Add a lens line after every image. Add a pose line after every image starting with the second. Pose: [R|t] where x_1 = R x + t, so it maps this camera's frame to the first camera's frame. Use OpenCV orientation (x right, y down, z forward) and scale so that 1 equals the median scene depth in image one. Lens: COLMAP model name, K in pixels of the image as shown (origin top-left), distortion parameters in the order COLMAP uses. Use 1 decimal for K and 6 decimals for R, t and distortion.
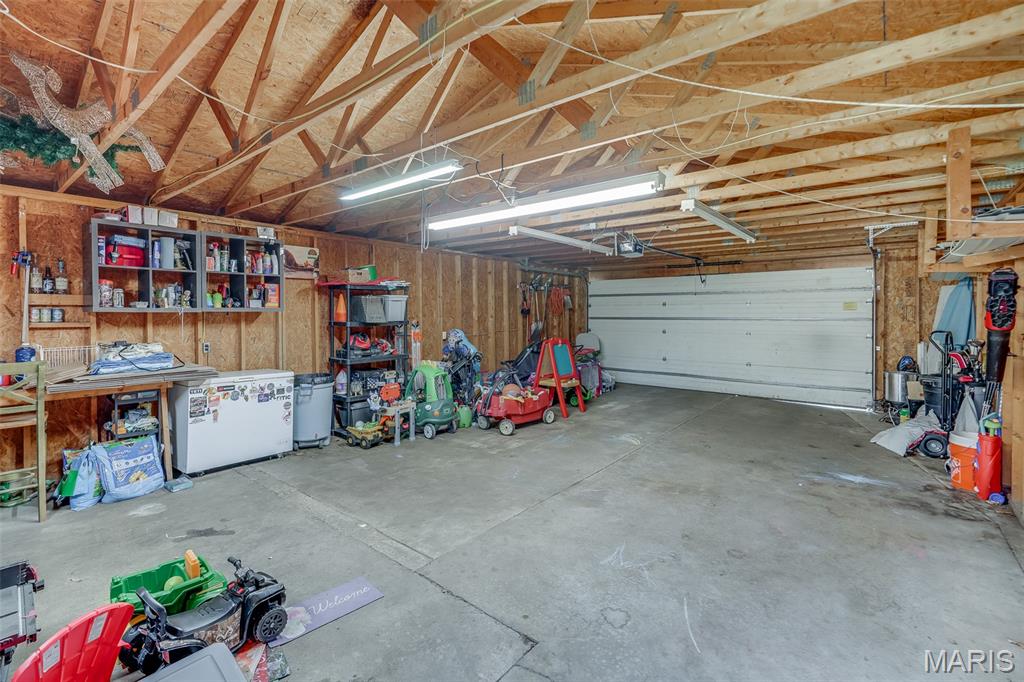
lens RADIAL K [[465.3, 0, 511.3], [0, 465.3, 316.4], [0, 0, 1]] dist [-0.004564, -0.000095]
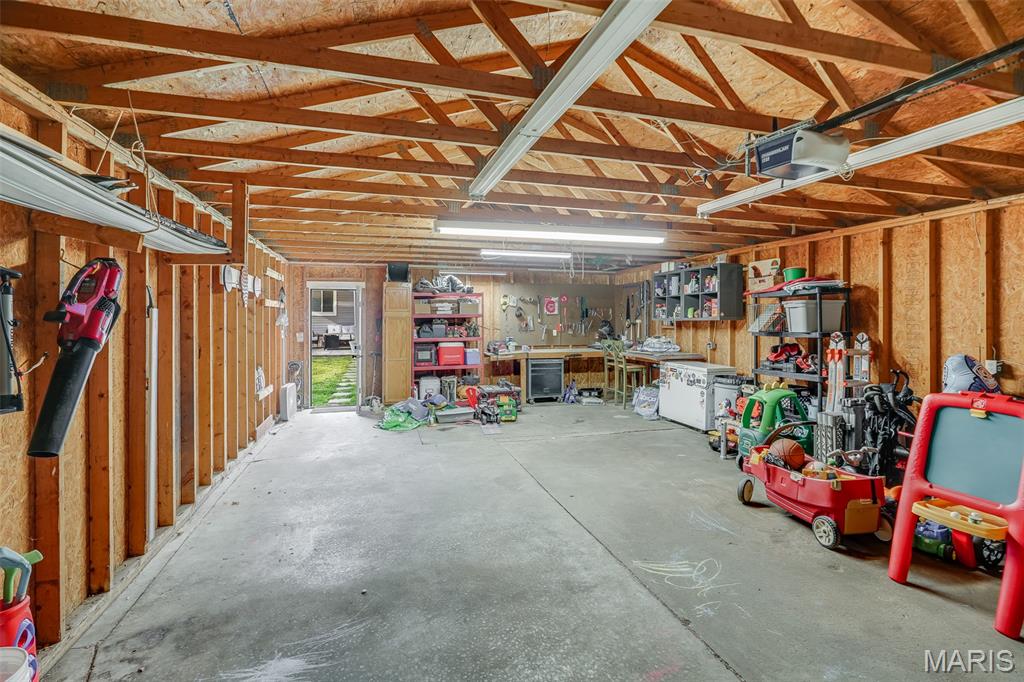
lens RADIAL K [[465.3, 0, 511.3], [0, 465.3, 316.4], [0, 0, 1]] dist [-0.004564, -0.000095]
pose [[-0.562724, -0.004684, -0.826632, 0.990143], [-0.004947, 0.999985, -0.002298, -0.018357], [0.826630, 0.002796, -0.562738, 1.450517]]
